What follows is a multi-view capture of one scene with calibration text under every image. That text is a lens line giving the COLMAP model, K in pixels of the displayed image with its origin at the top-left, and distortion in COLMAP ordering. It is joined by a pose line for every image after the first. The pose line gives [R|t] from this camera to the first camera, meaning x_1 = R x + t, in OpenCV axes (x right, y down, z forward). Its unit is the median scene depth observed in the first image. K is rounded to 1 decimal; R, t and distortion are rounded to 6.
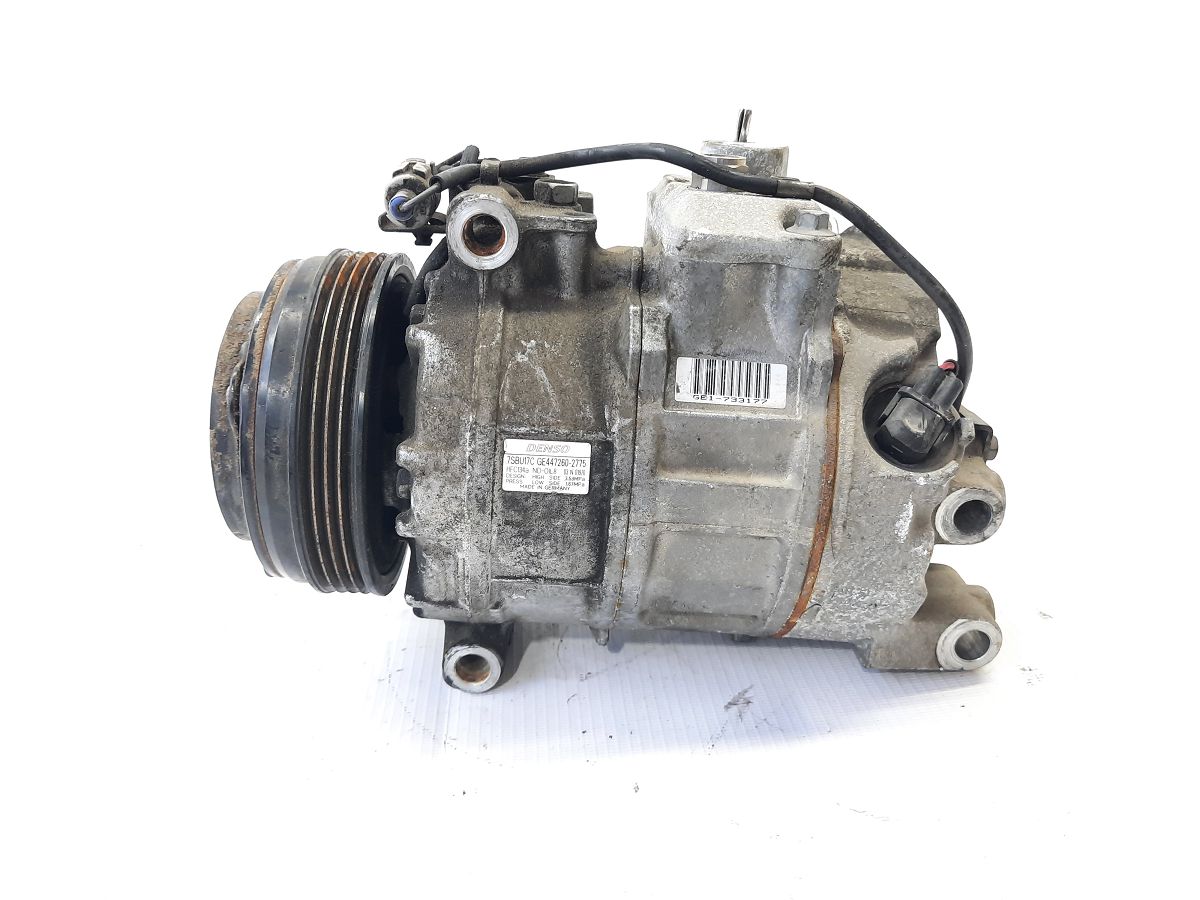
lens RADIAL K [[939.3, 0, 598.4], [0, 939.3, 449.7], [0, 0, 1]] dist [-0.033631, -0.046151]
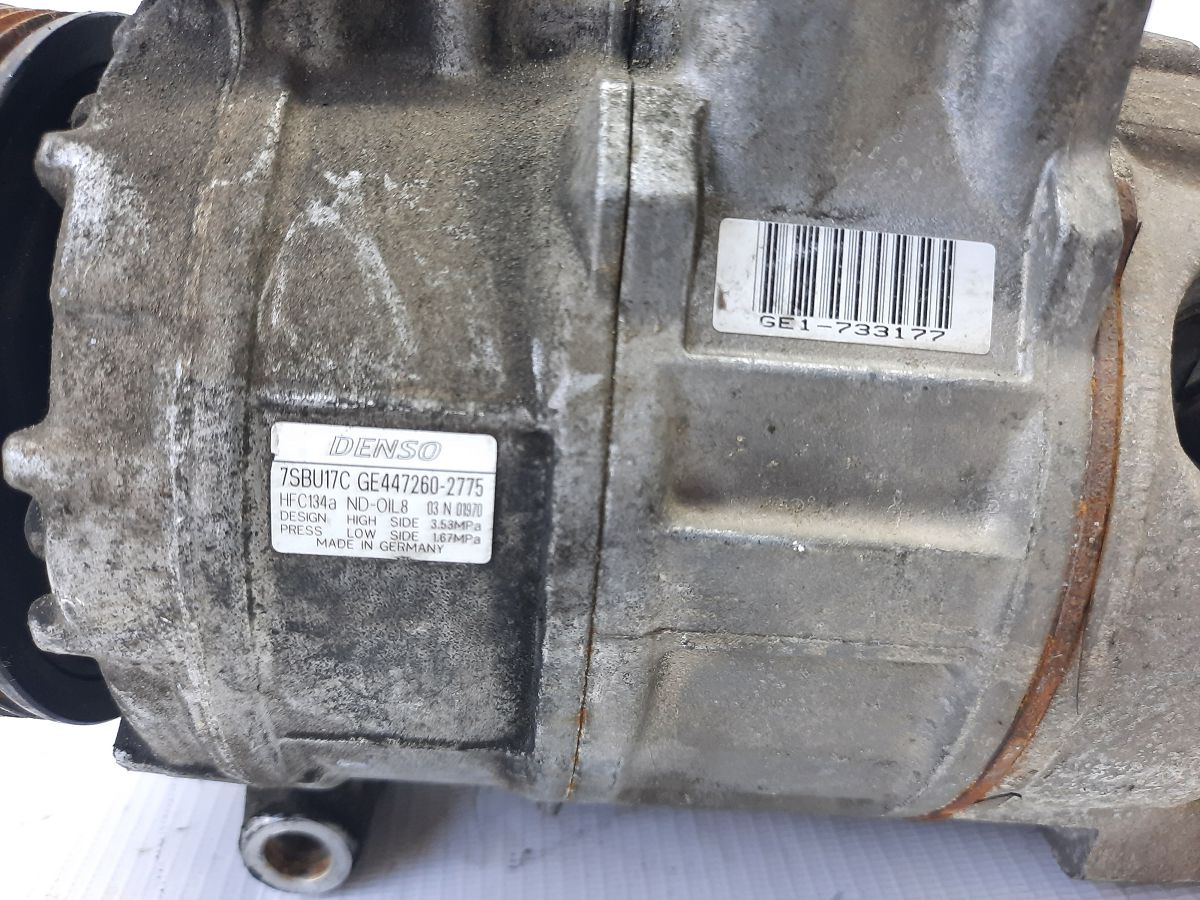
lens RADIAL K [[939.3, 0, 600.6], [0, 939.3, 458.2], [0, 0, 1]] dist [-0.033631, -0.046151]
pose [[0.999903, 0.013794, -0.001790, 0.035856], [-0.013639, 0.997555, 0.068547, -0.024752], [0.002731, -0.068516, 0.997646, 0.602657]]
